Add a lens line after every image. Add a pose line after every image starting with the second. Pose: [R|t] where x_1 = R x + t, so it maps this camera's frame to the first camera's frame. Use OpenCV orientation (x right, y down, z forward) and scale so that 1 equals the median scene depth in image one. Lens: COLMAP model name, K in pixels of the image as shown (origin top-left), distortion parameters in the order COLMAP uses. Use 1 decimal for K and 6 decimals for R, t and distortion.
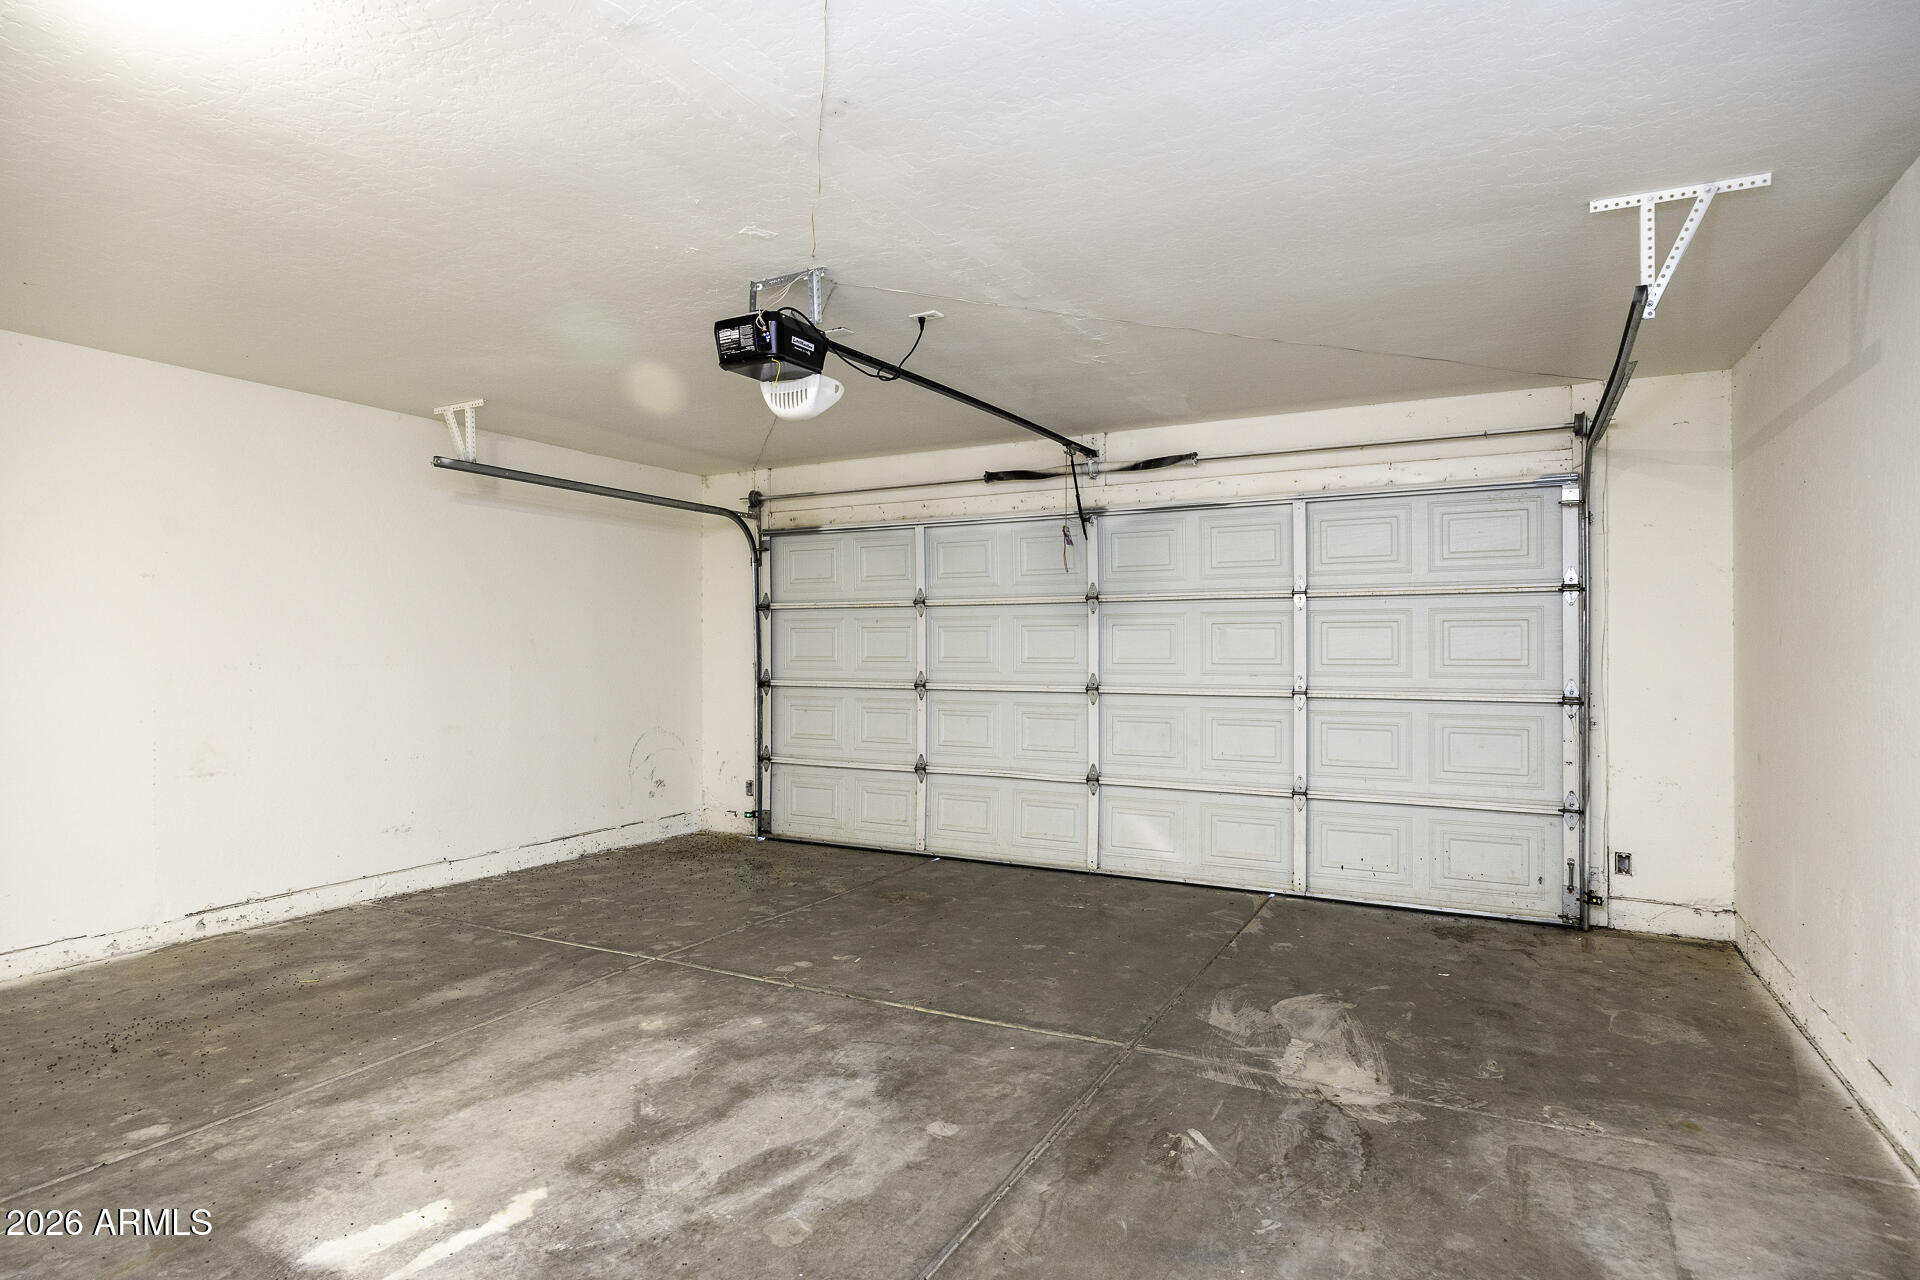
lens RADIAL K [[1029.4, 0, 959.7], [0, 1029.4, 643.4], [0, 0, 1]] dist [-0.007683, -0.001042]
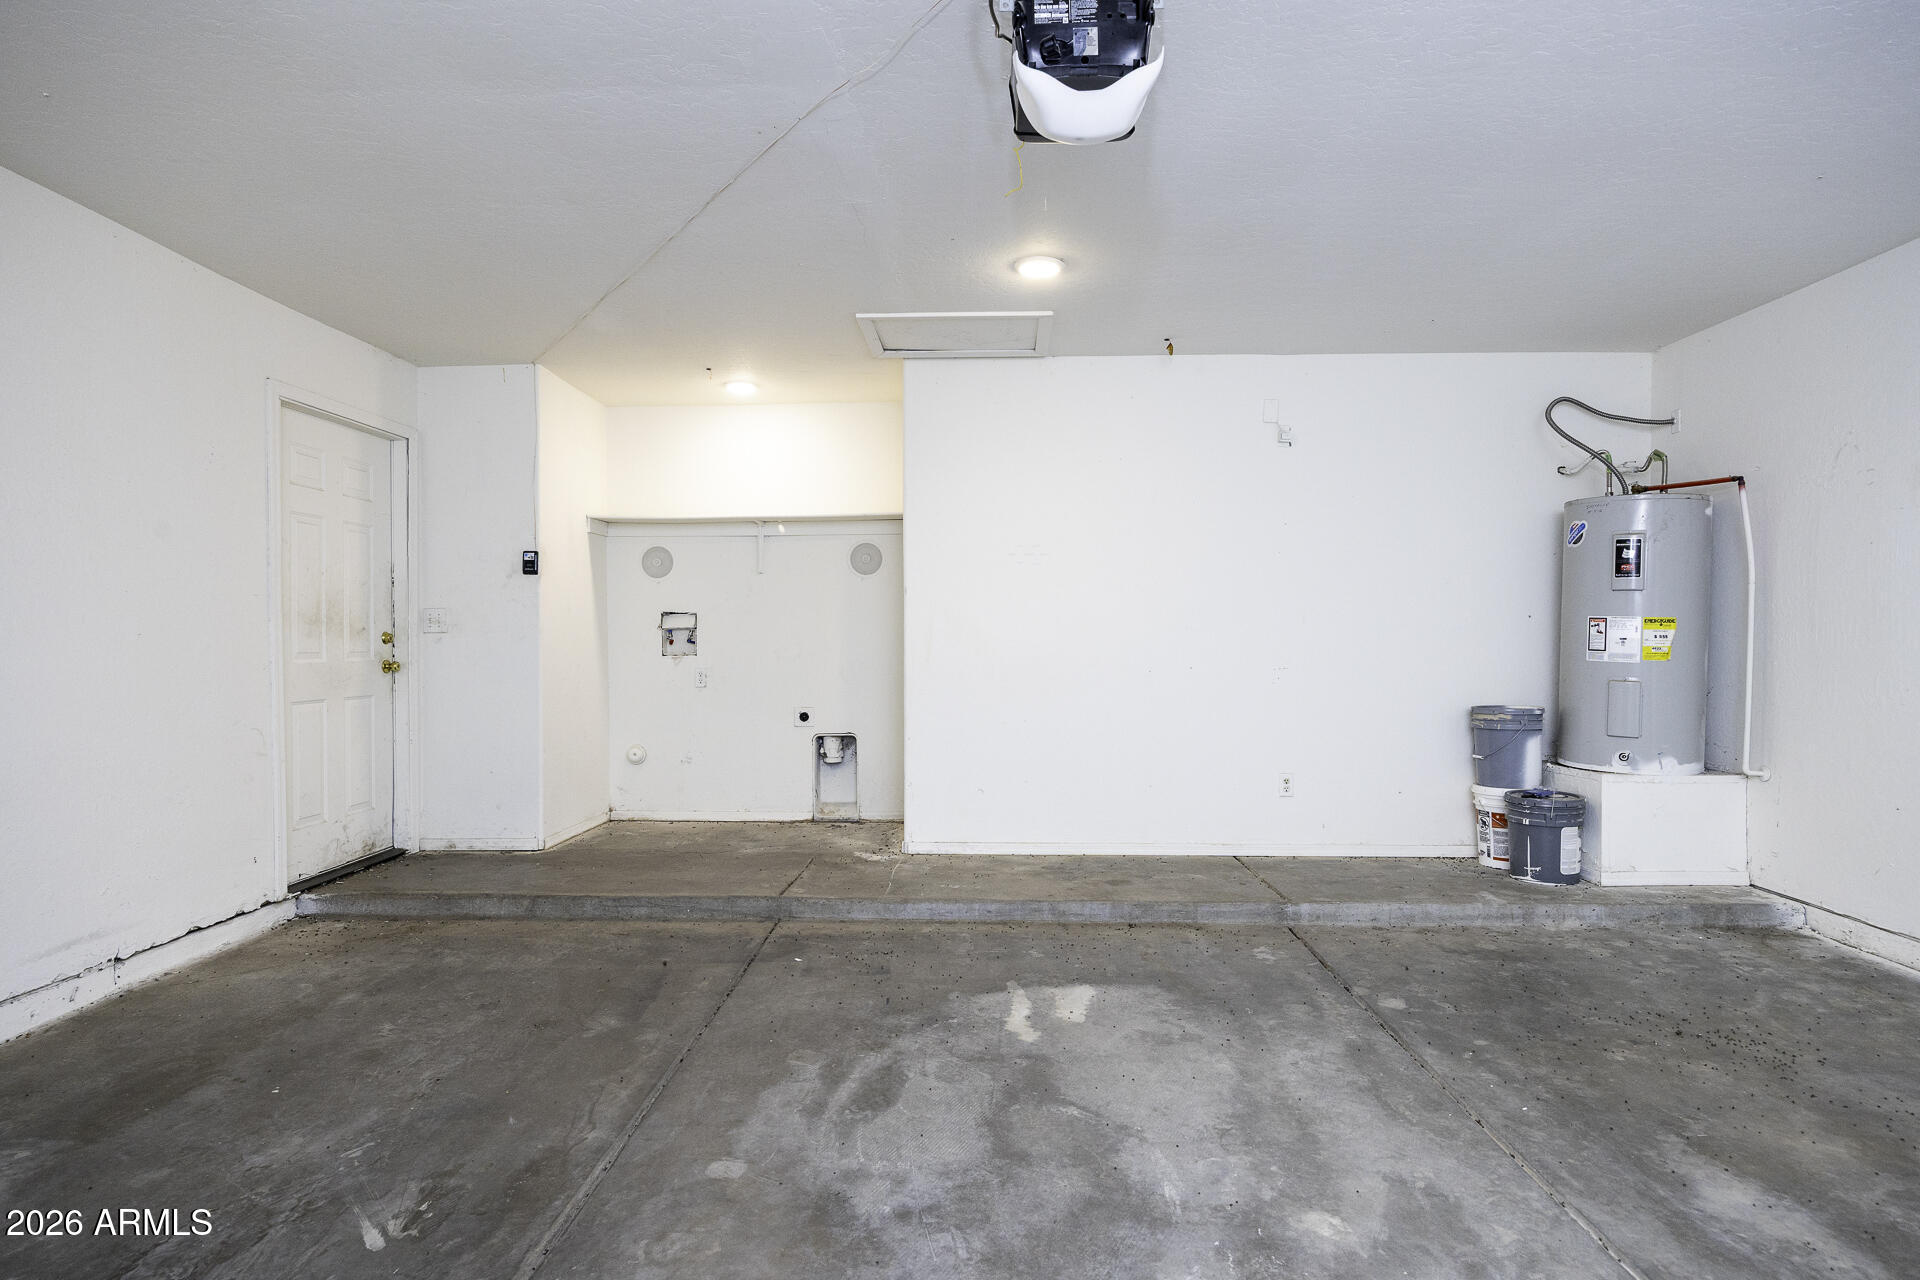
lens RADIAL K [[1029.4, 0, 959.9], [0, 1029.4, 641.0], [0, 0, 1]] dist [-0.007683, -0.001042]
pose [[-0.899779, 0.005671, -0.436309, 0.172648], [0.004000, 0.999981, 0.004747, 0.051655], [0.436327, 0.002526, -0.899785, 1.847115]]
